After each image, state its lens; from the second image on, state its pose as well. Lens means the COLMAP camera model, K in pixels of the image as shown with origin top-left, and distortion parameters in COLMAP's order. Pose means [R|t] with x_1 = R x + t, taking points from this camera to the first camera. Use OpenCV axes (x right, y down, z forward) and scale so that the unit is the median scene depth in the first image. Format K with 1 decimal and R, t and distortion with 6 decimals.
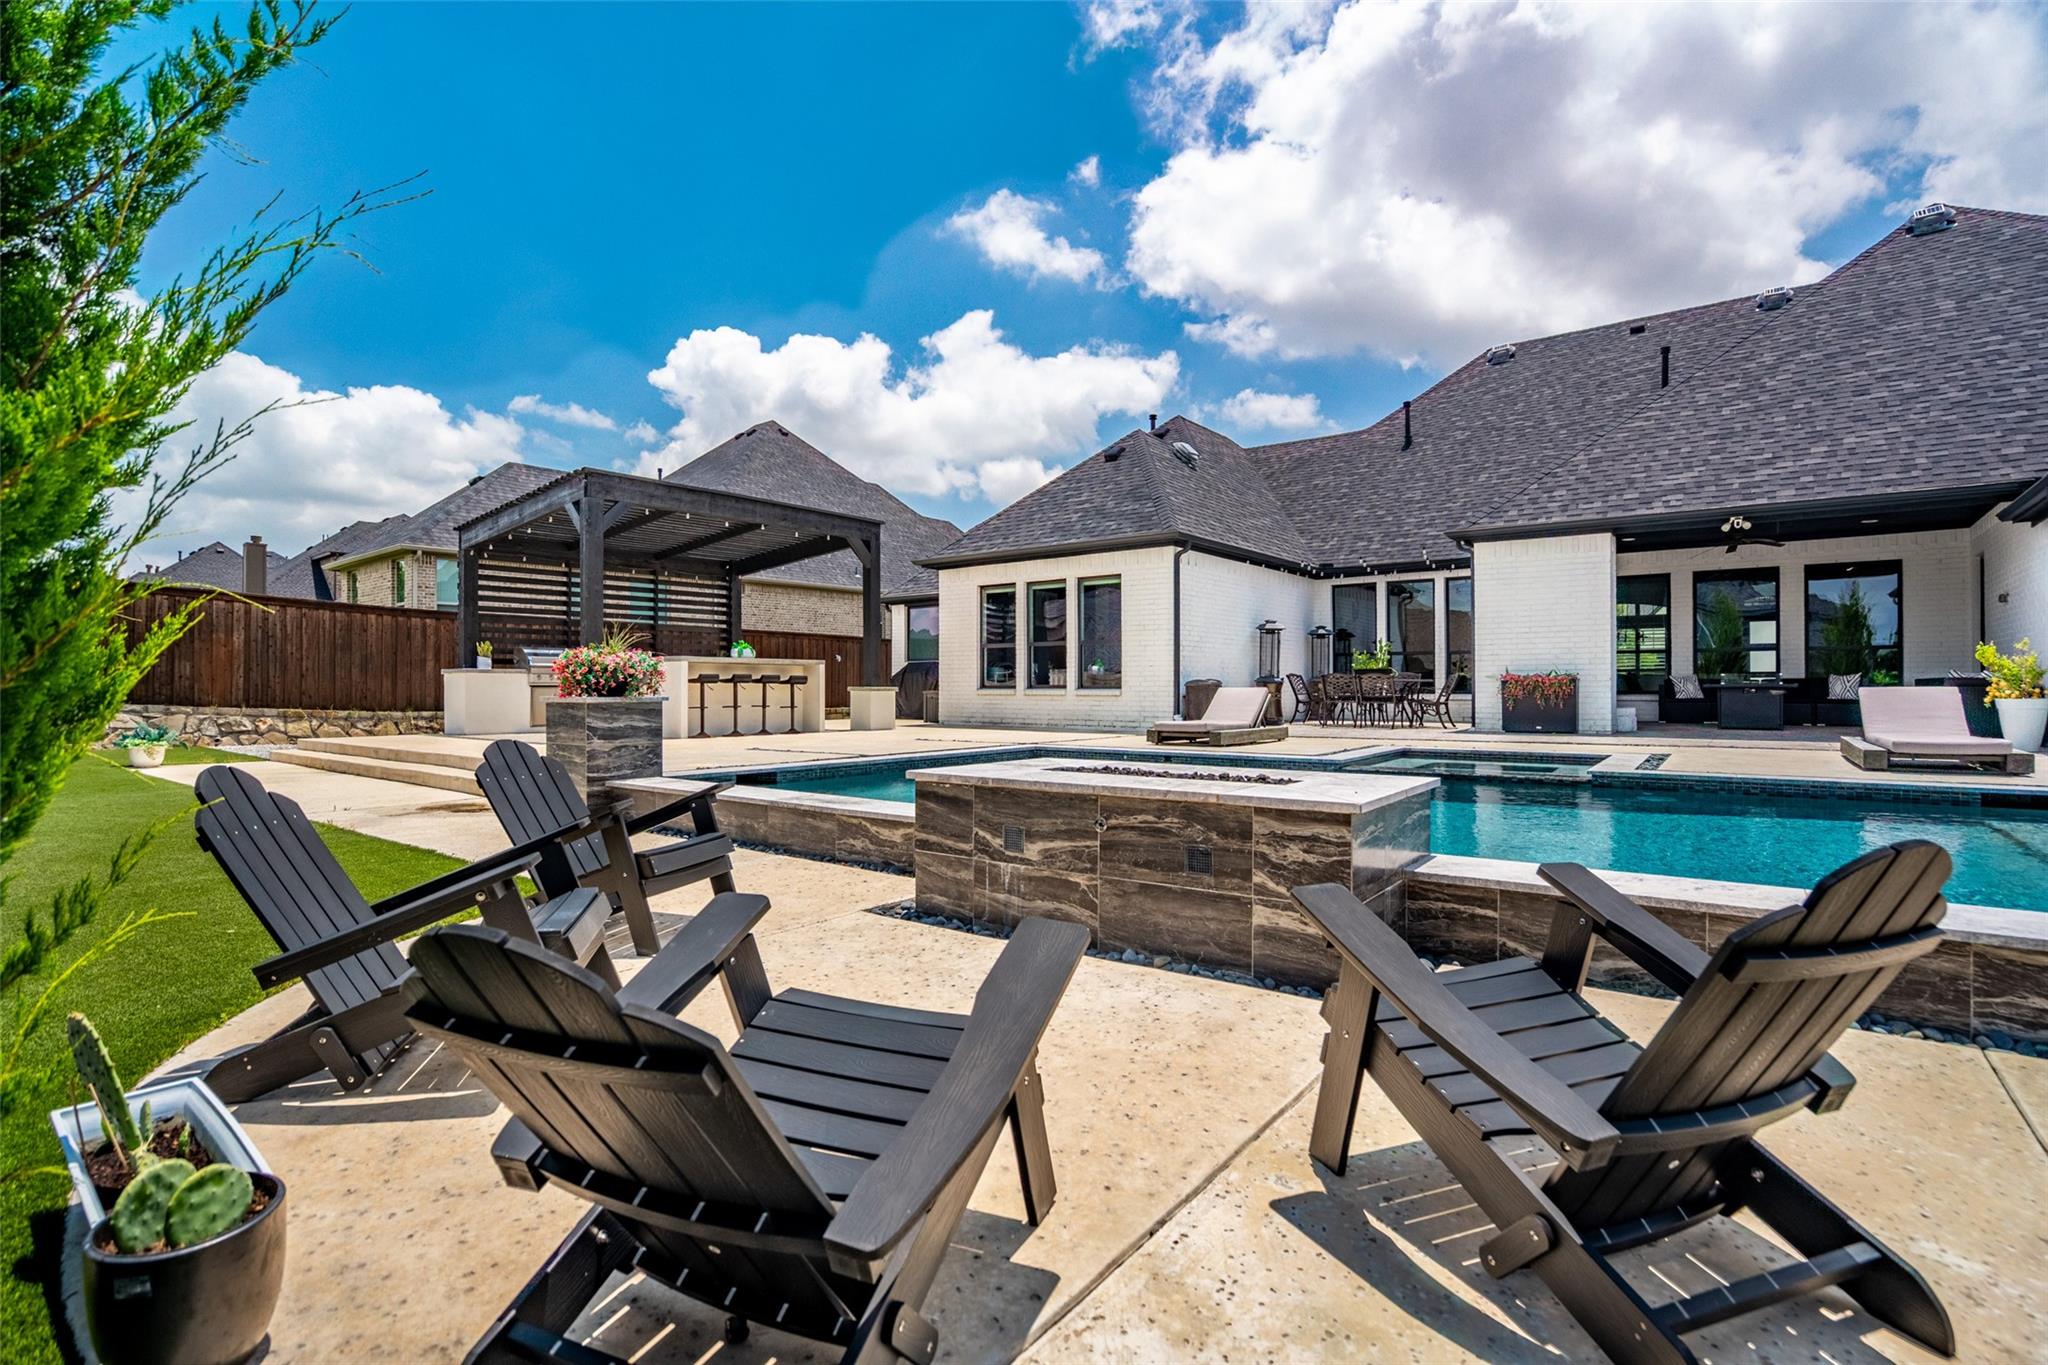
lens RADIAL K [[954.2, 0, 1019.4], [0, 954.2, 686.2], [0, 0, 1]] dist [-0.030408, 0.000256]
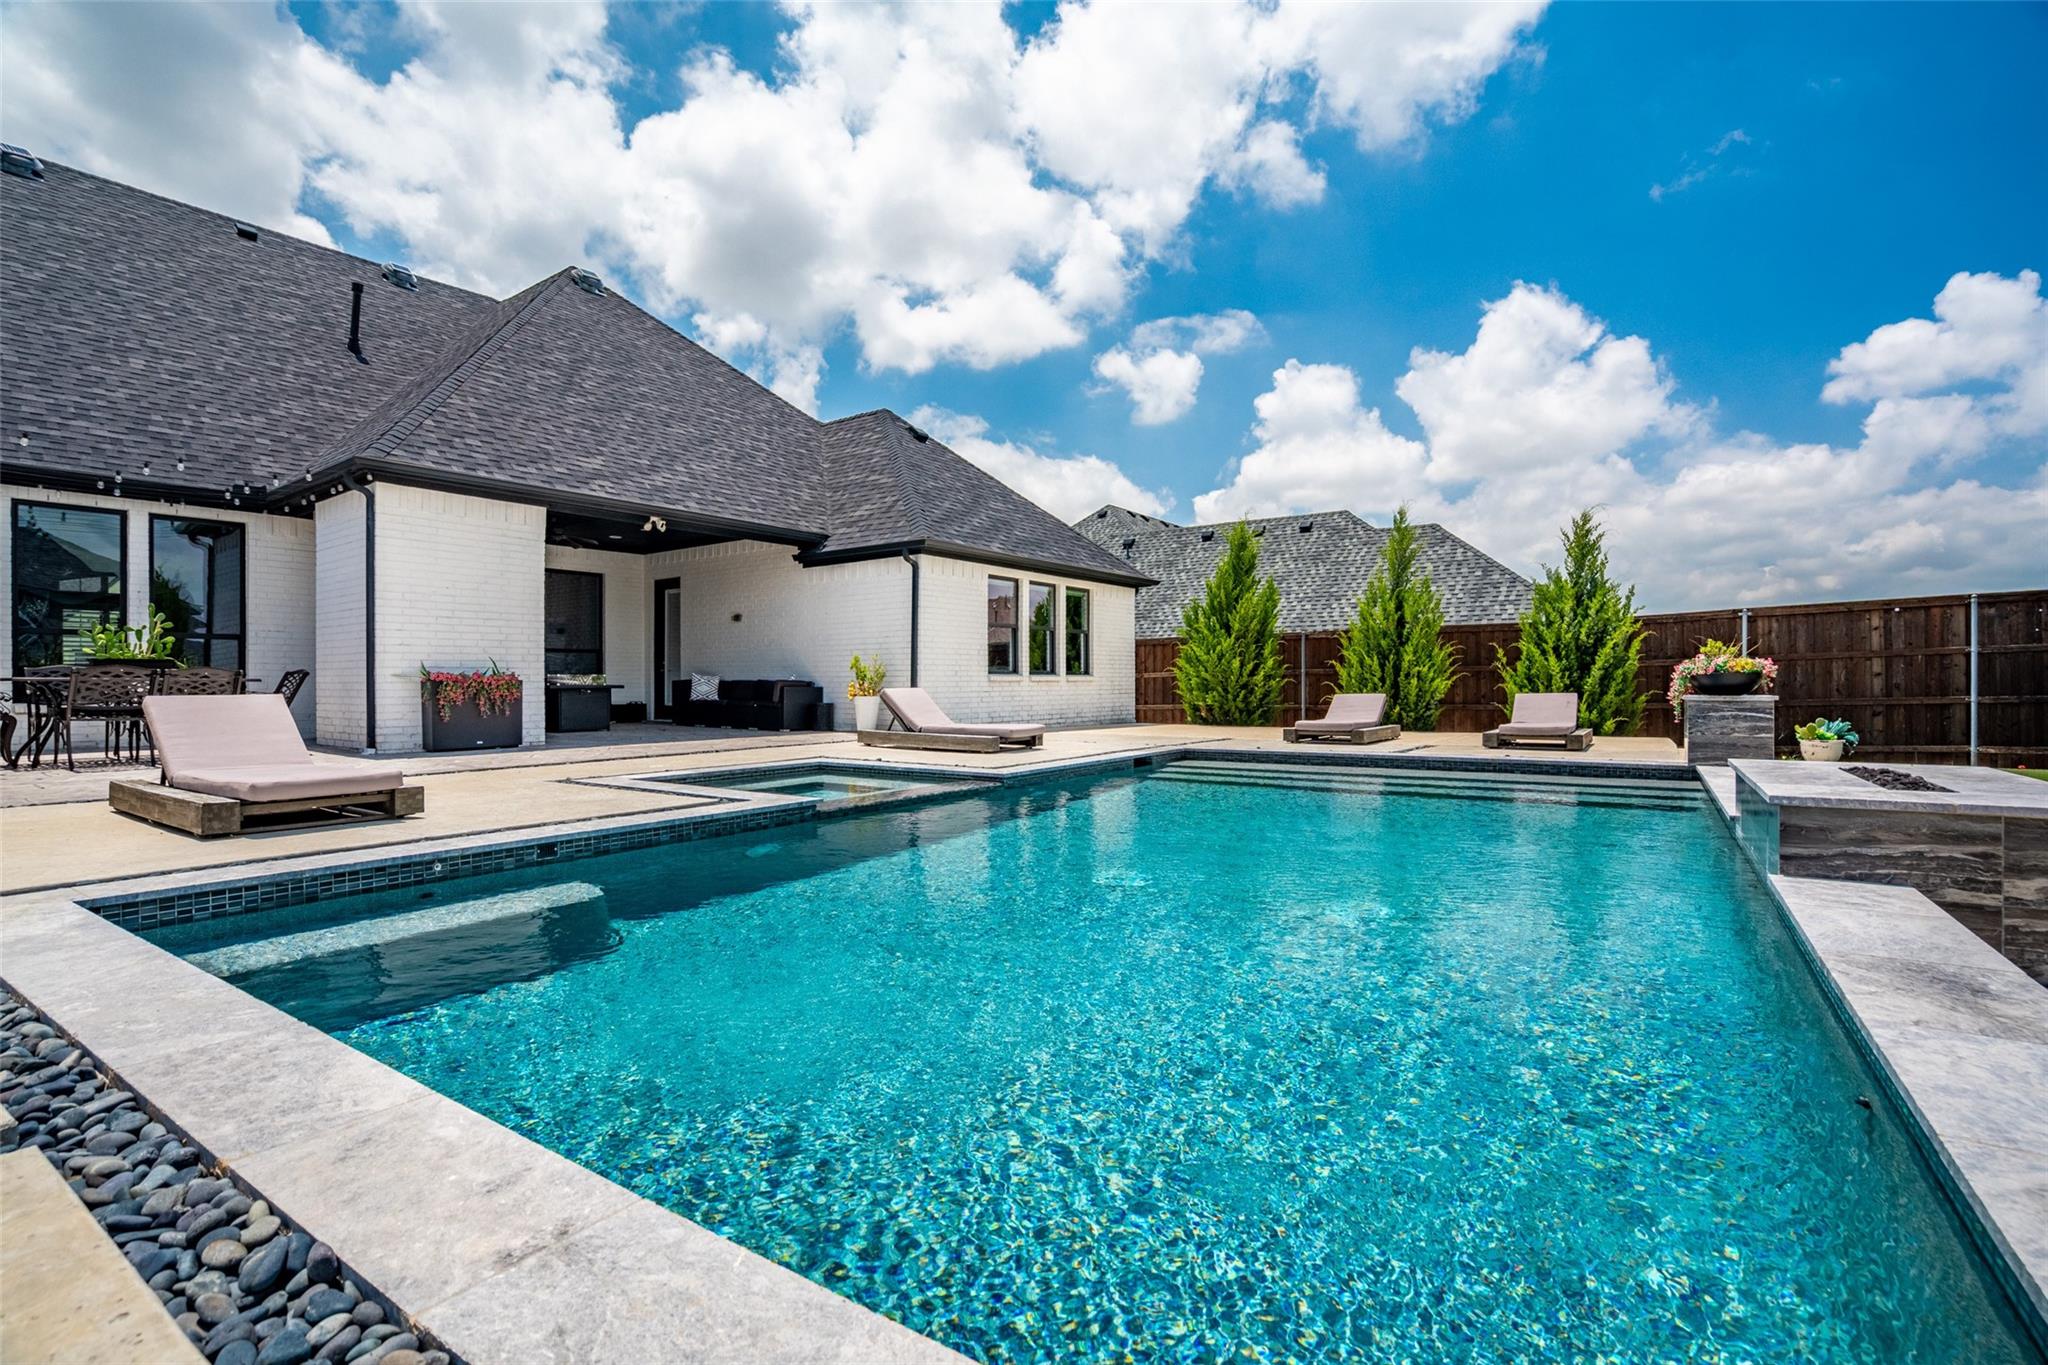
lens RADIAL K [[954.2, 0, 1021.4], [0, 954.2, 688.4], [0, 0, 1]] dist [-0.030408, 0.000256]
pose [[-0.054883, -0.008439, 0.998457, -0.205938], [0.002199, 0.999961, 0.008573, -0.006194], [-0.998490, 0.002666, -0.054862, 0.526643]]
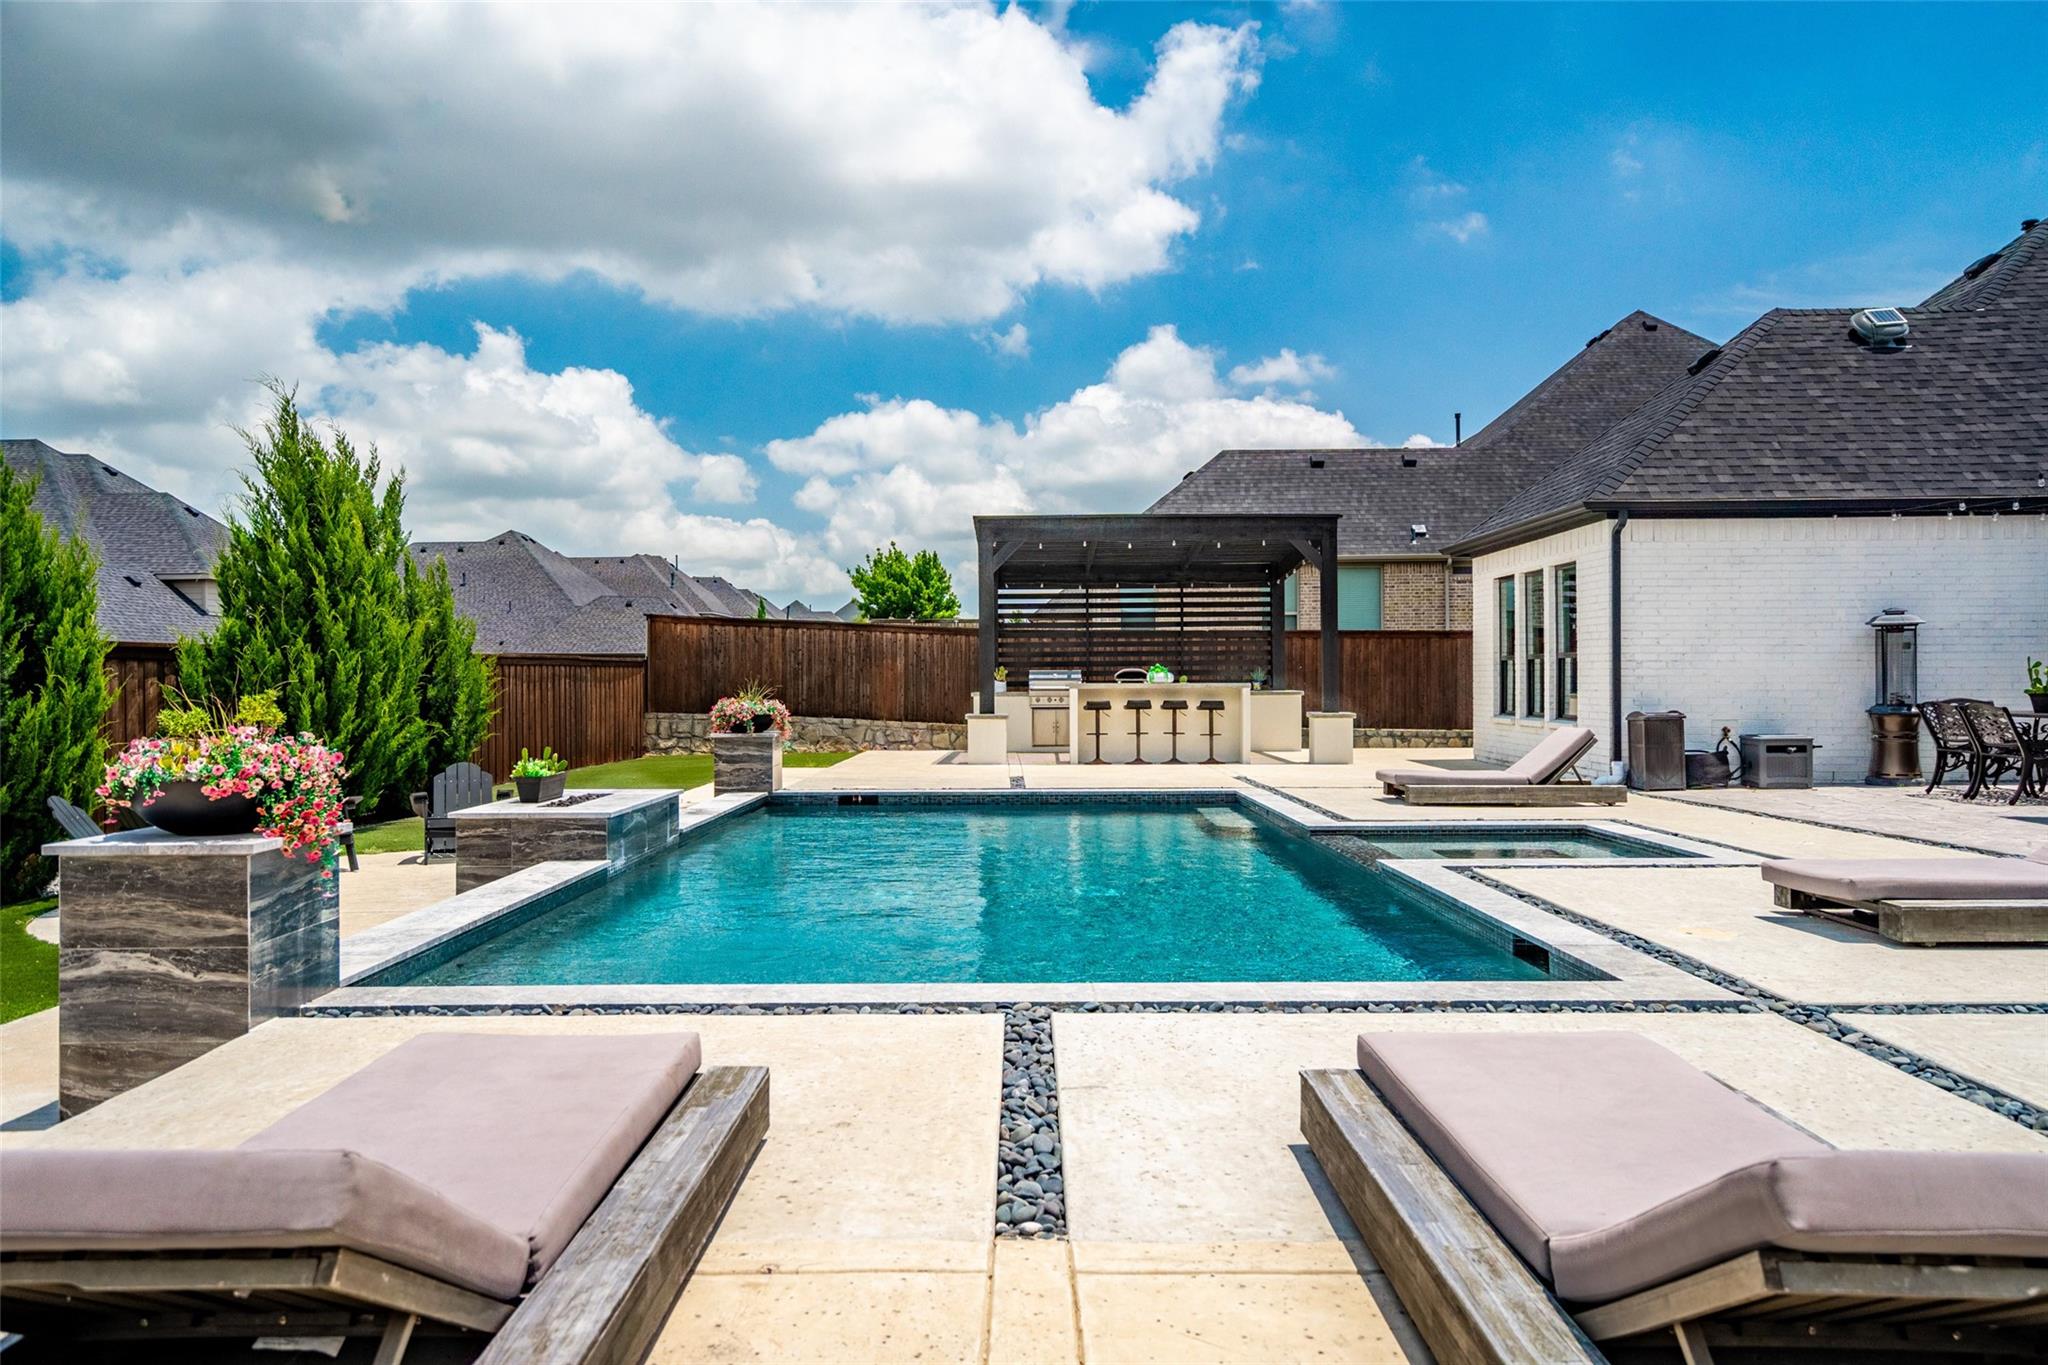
lens RADIAL K [[1411.2, 0, 1021.9], [0, 1411.2, 676.8], [0, 0, 1]] dist [0.026241, 0.000557]
pose [[0.615210, -0.004432, -0.788351, 0.675994], [0.004765, 0.999987, -0.001904, -0.030170], [0.788349, -0.002586, 0.615223, 0.021566]]
